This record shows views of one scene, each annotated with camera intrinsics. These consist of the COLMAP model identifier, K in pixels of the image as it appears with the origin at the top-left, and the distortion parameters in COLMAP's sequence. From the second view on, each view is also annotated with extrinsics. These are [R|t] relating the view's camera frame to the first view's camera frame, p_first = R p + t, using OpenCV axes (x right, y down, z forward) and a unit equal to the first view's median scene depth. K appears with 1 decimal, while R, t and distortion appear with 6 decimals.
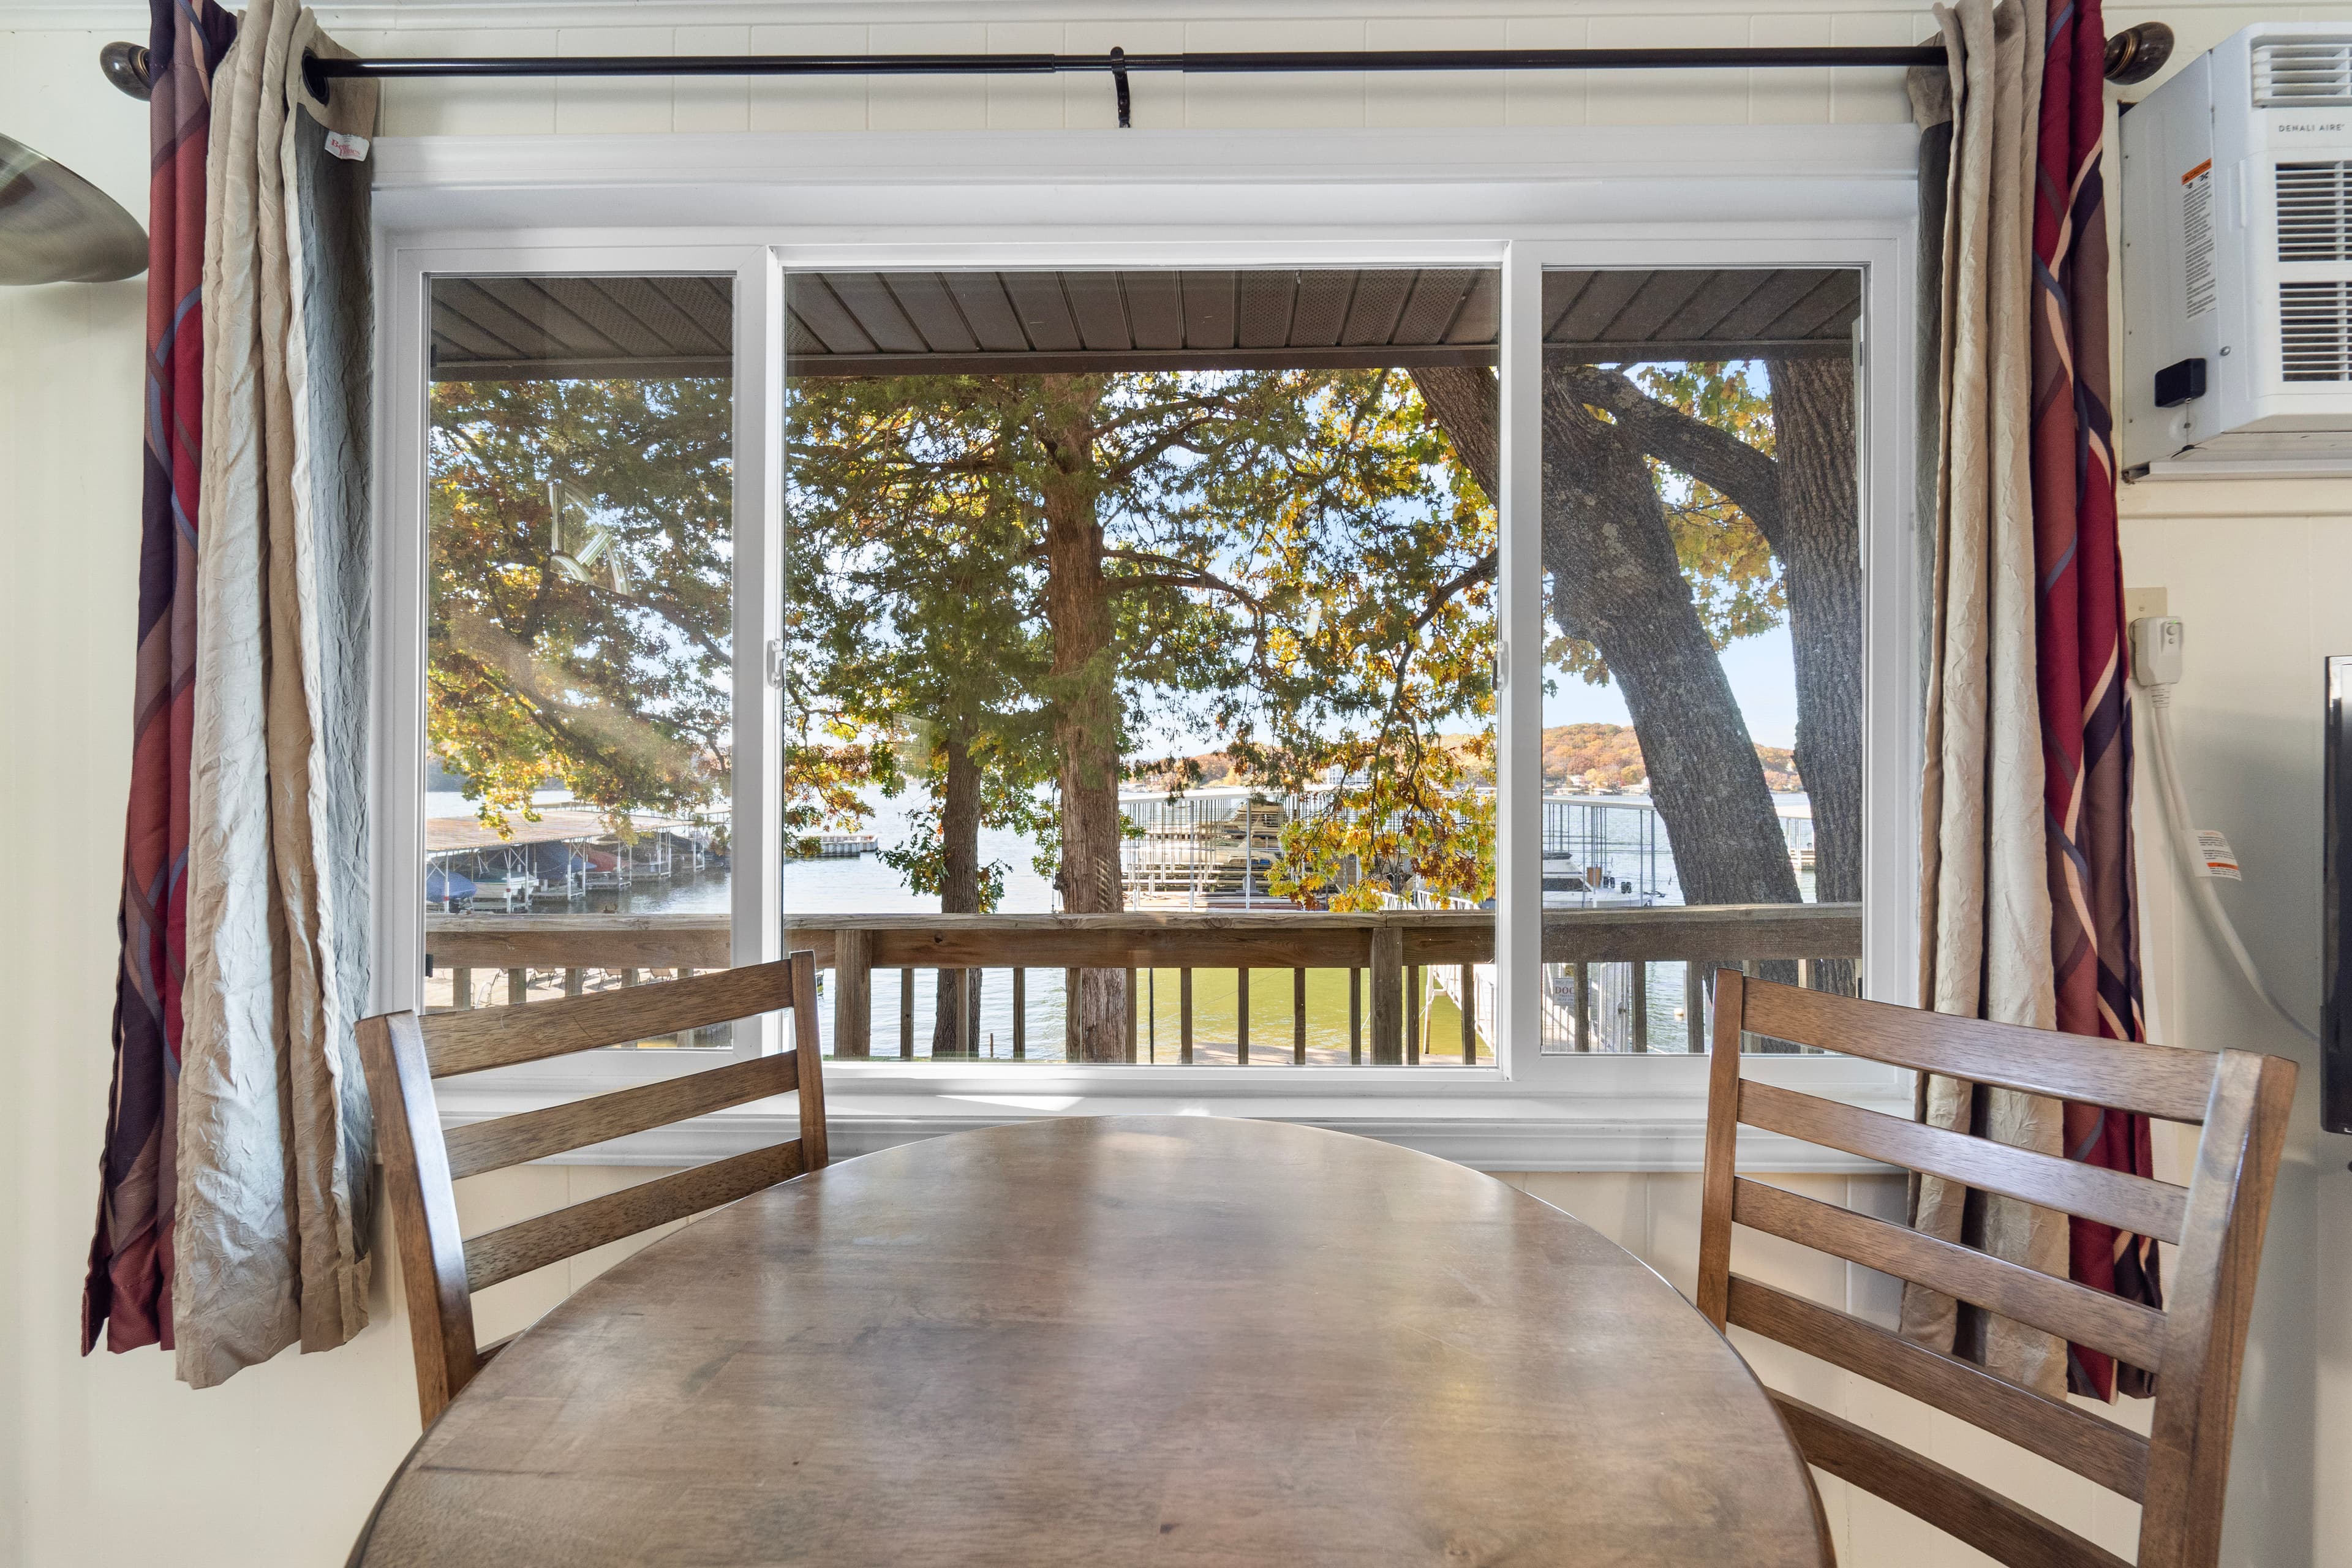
lens RADIAL K [[956.6, 0, 1187.6], [0, 956.6, 788.1], [0, 0, 1]] dist [0.001017, 0.000036]
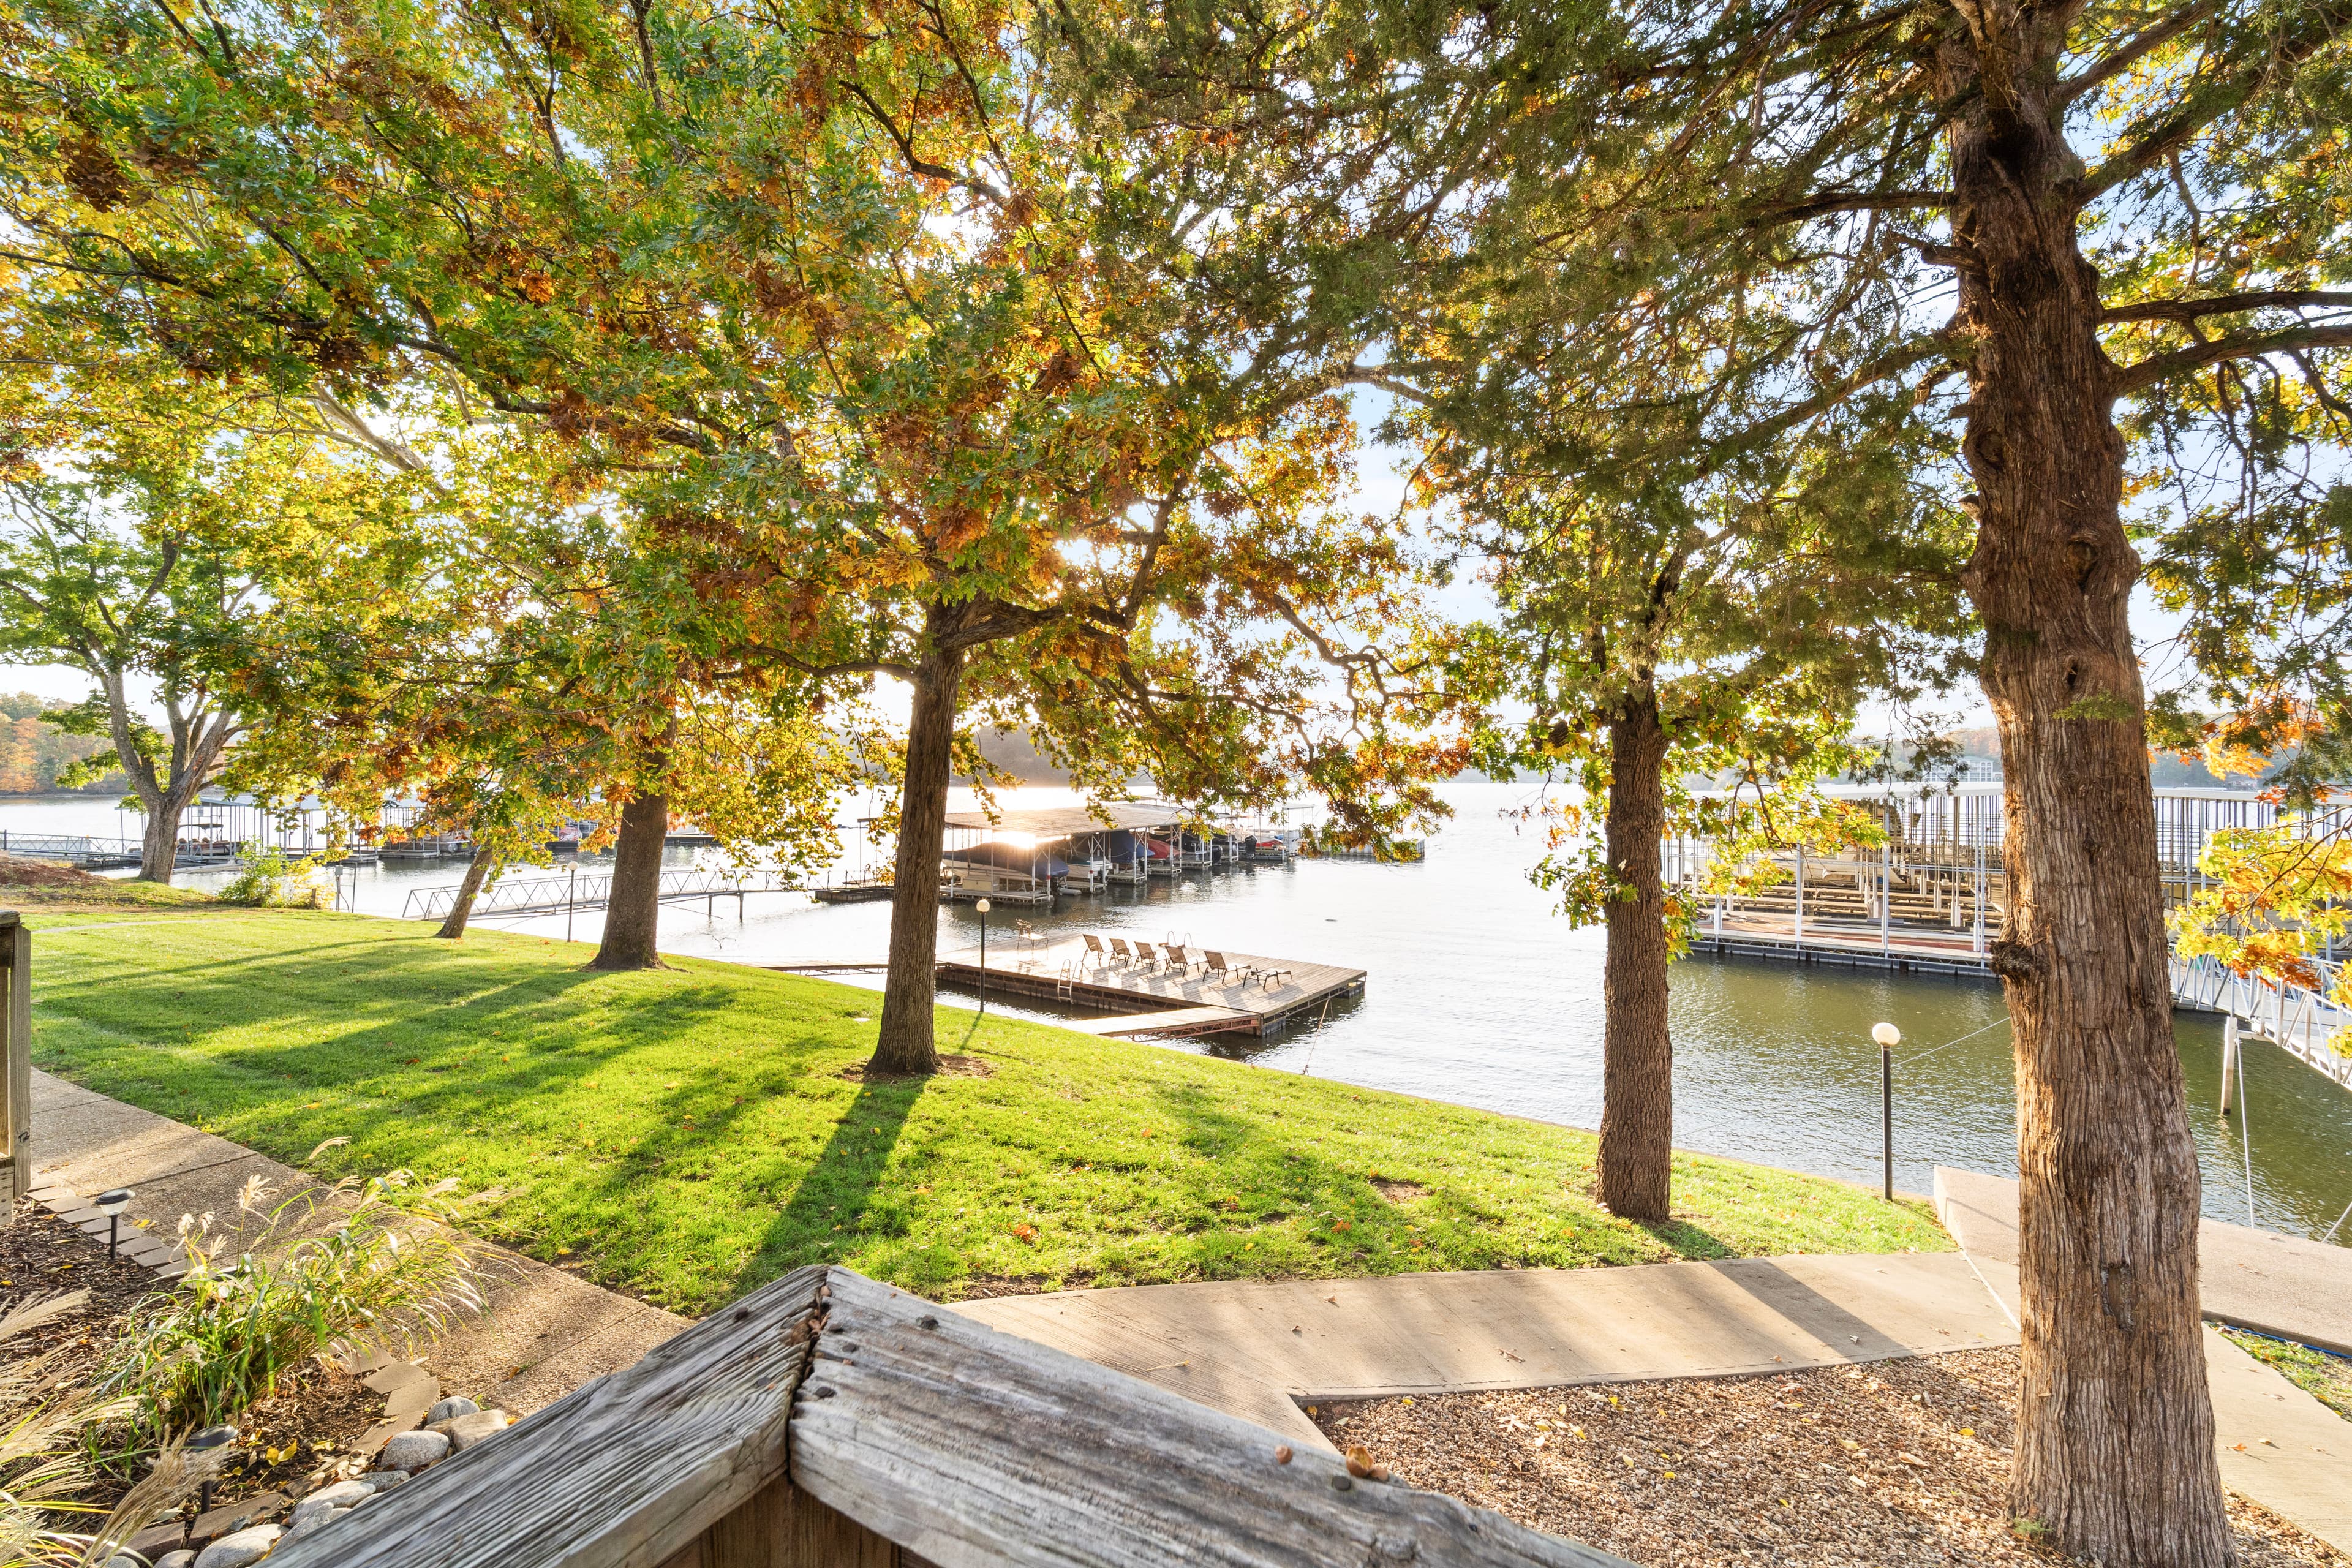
lens RADIAL K [[956.6, 0, 1189.6], [0, 956.6, 781.8], [0, 0, 1]] dist [0.001017, 0.000036]
pose [[0.871659, 0.001206, -0.490111, -0.138276], [-0.003279, 0.999989, -0.003373, 0.002767], [0.490101, 0.004547, 0.871654, 0.170600]]
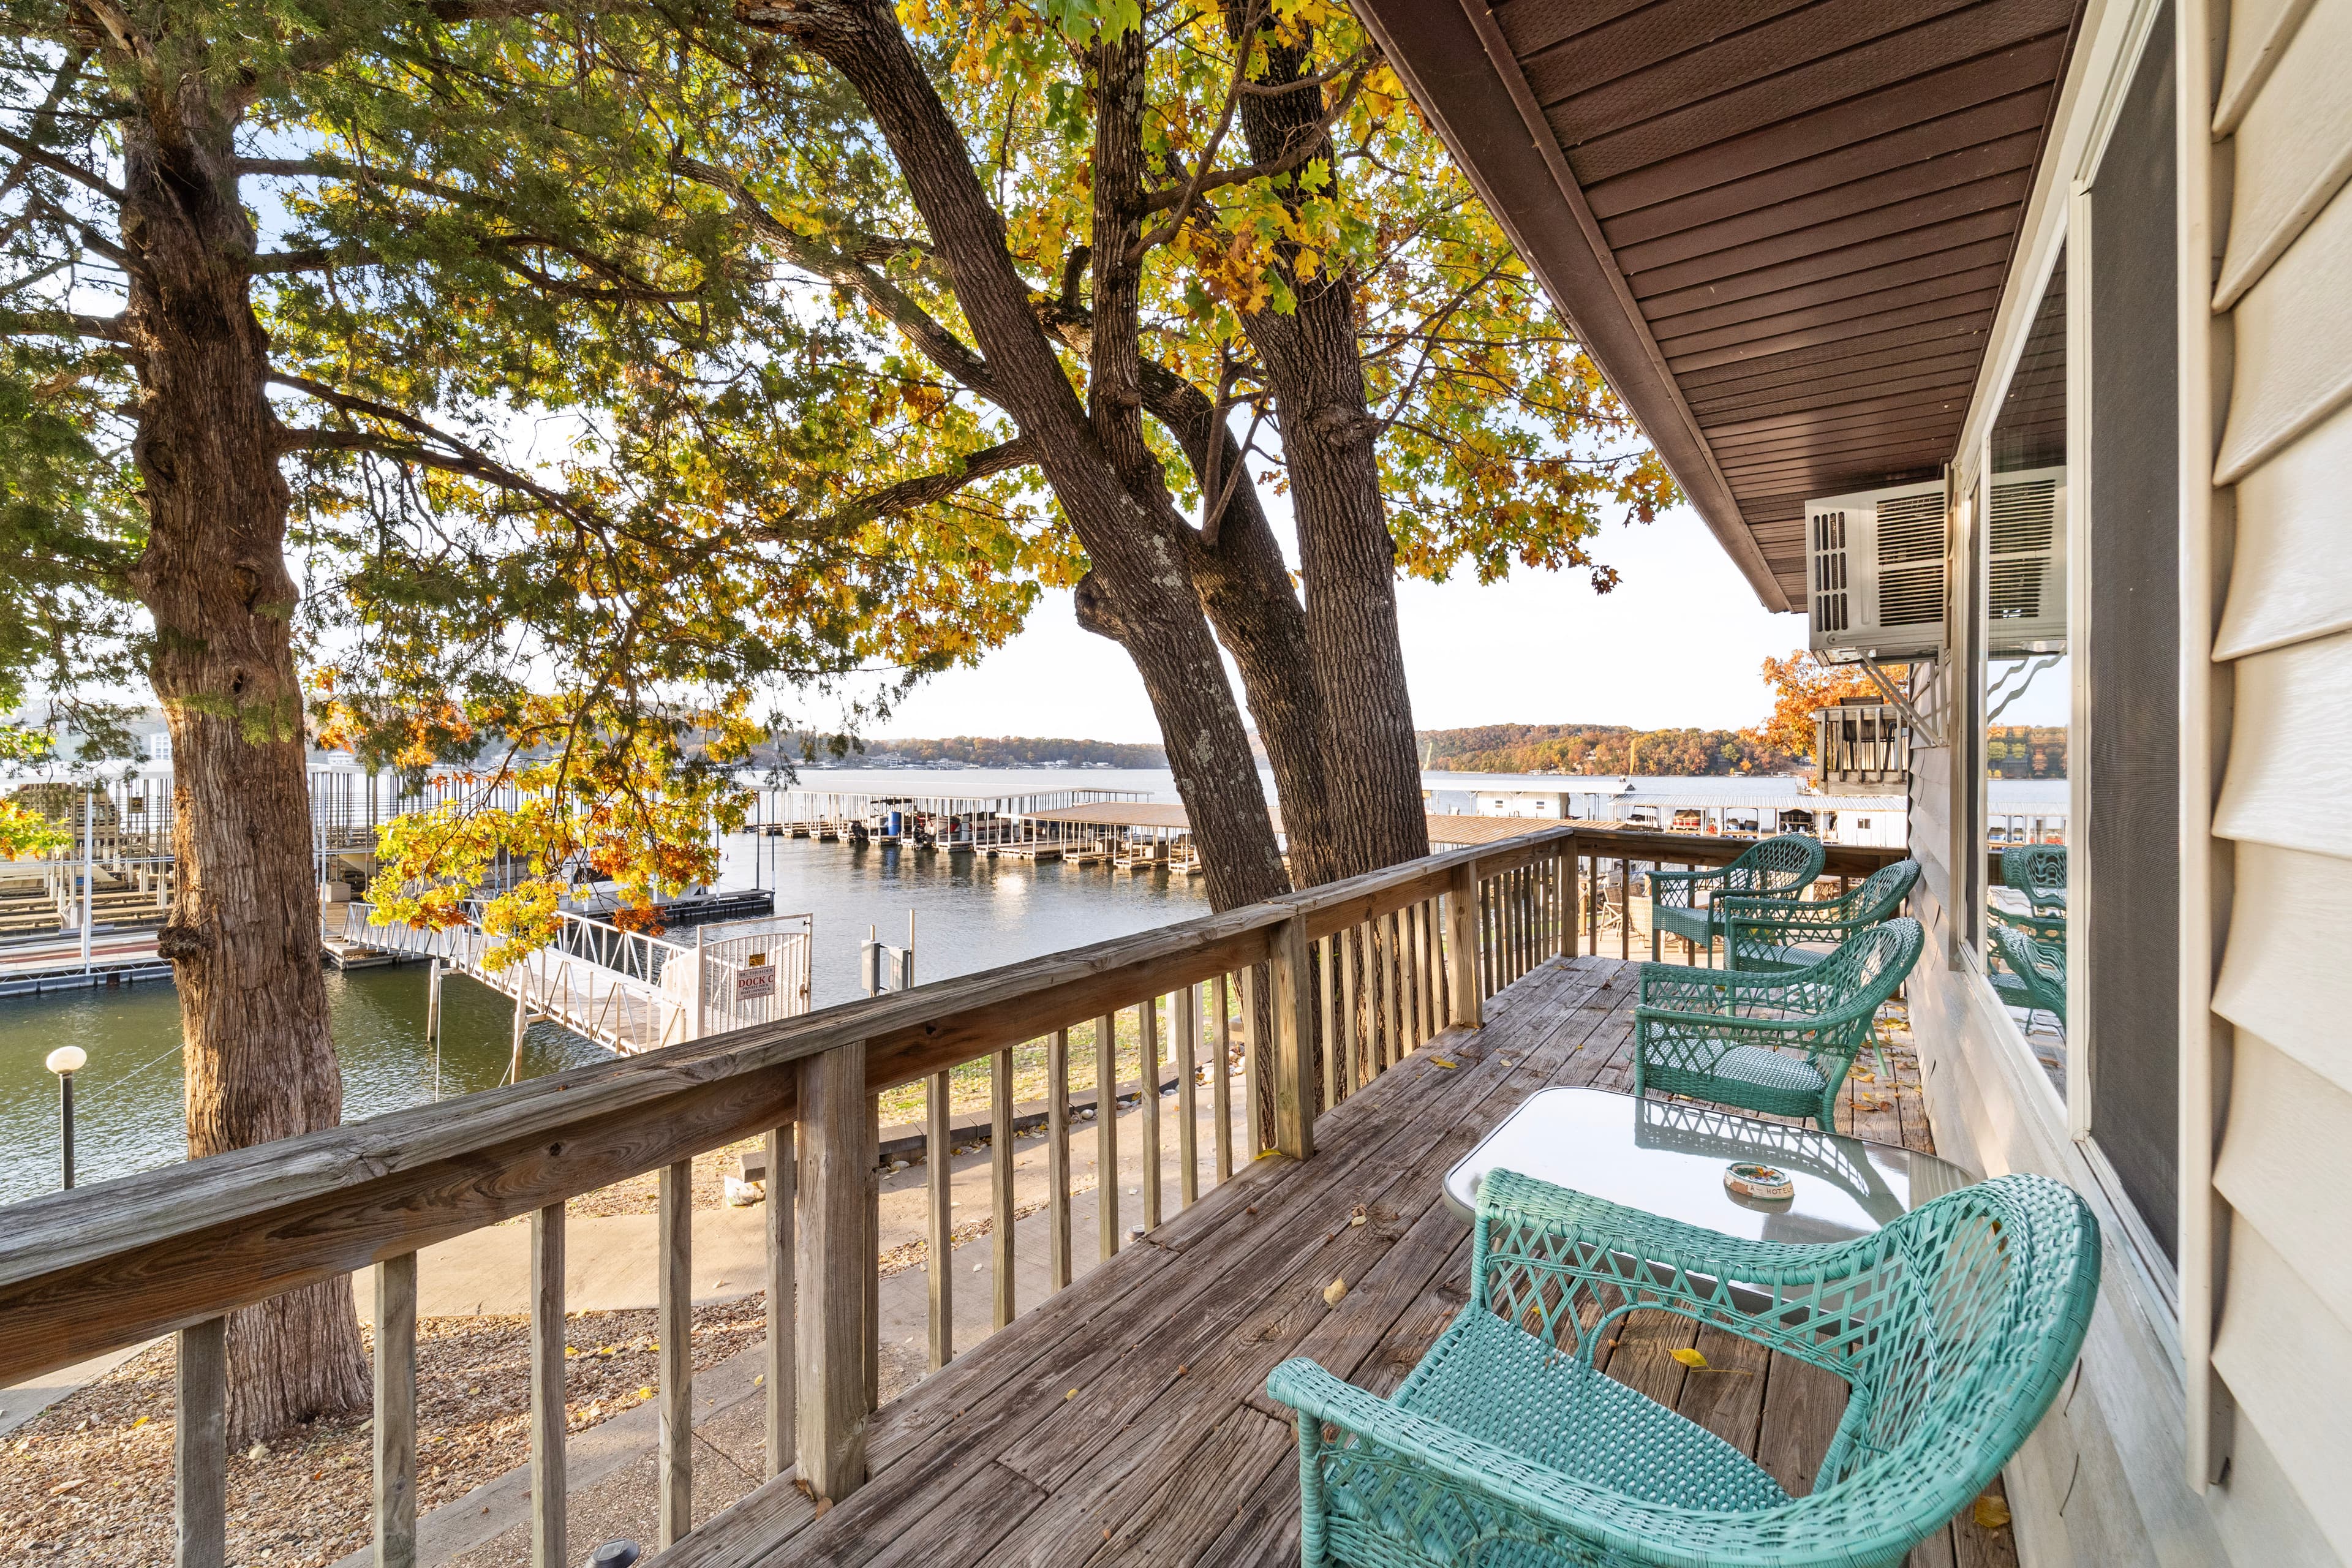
lens RADIAL K [[956.6, 0, 1185.6], [0, 956.6, 762.8], [0, 0, 1]] dist [0.001017, 0.000036]
pose [[0.568941, 0.003744, 0.822370, -0.133658], [-0.000447, 0.999991, -0.004243, -0.001871], [-0.822378, 0.002047, 0.568937, 0.105248]]
